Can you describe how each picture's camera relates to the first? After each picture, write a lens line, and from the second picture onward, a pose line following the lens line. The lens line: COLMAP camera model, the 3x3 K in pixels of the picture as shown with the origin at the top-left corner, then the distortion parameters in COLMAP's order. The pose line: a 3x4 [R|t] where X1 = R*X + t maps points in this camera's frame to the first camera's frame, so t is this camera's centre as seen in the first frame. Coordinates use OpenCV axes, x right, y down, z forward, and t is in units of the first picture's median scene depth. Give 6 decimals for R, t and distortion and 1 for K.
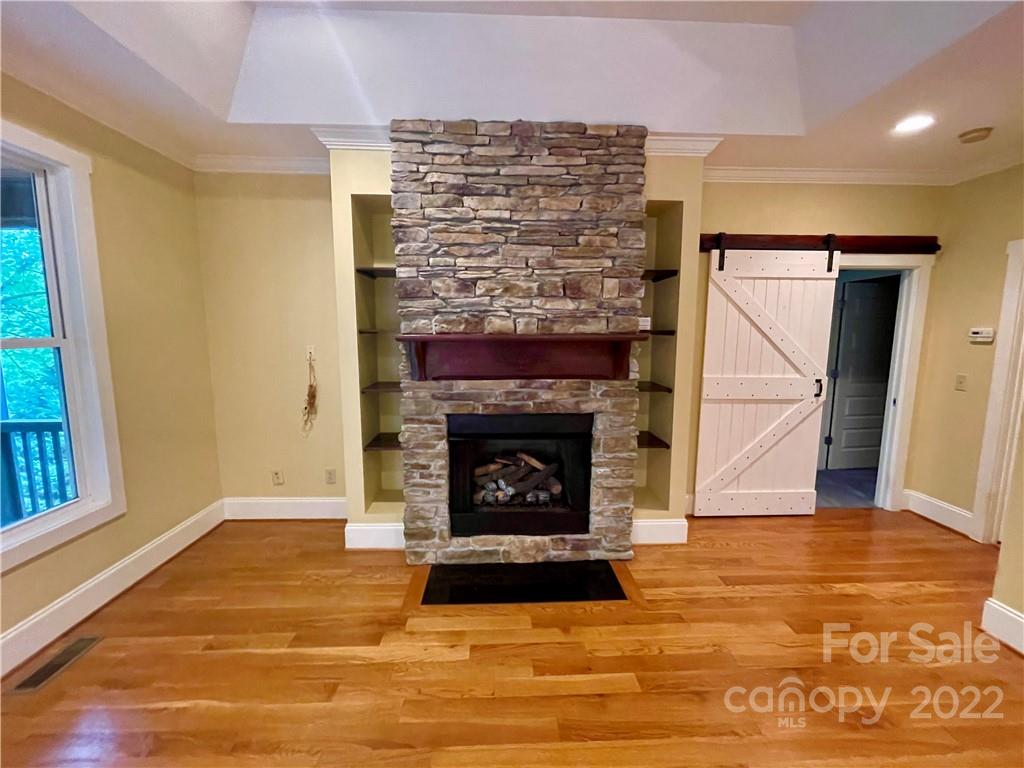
lens RADIAL K [[417.4, 0, 511.4], [0, 417.4, 382.1], [0, 0, 1]] dist [-0.000093, -0.000073]
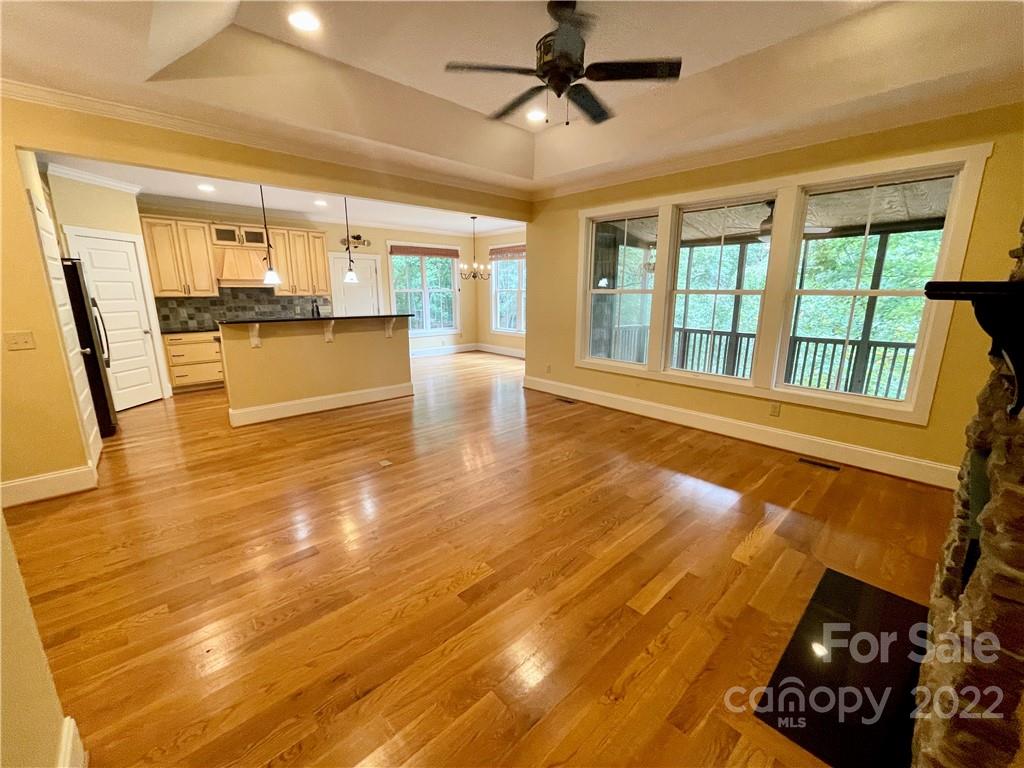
lens RADIAL K [[417.4, 0, 513.4], [0, 417.4, 381.0], [0, 0, 1]] dist [-0.000093, -0.000073]
pose [[-0.758064, 0.139313, -0.637127, 1.014287], [-0.084972, 0.947494, 0.308278, -0.133552], [0.646621, 0.287833, -0.706423, 1.225219]]
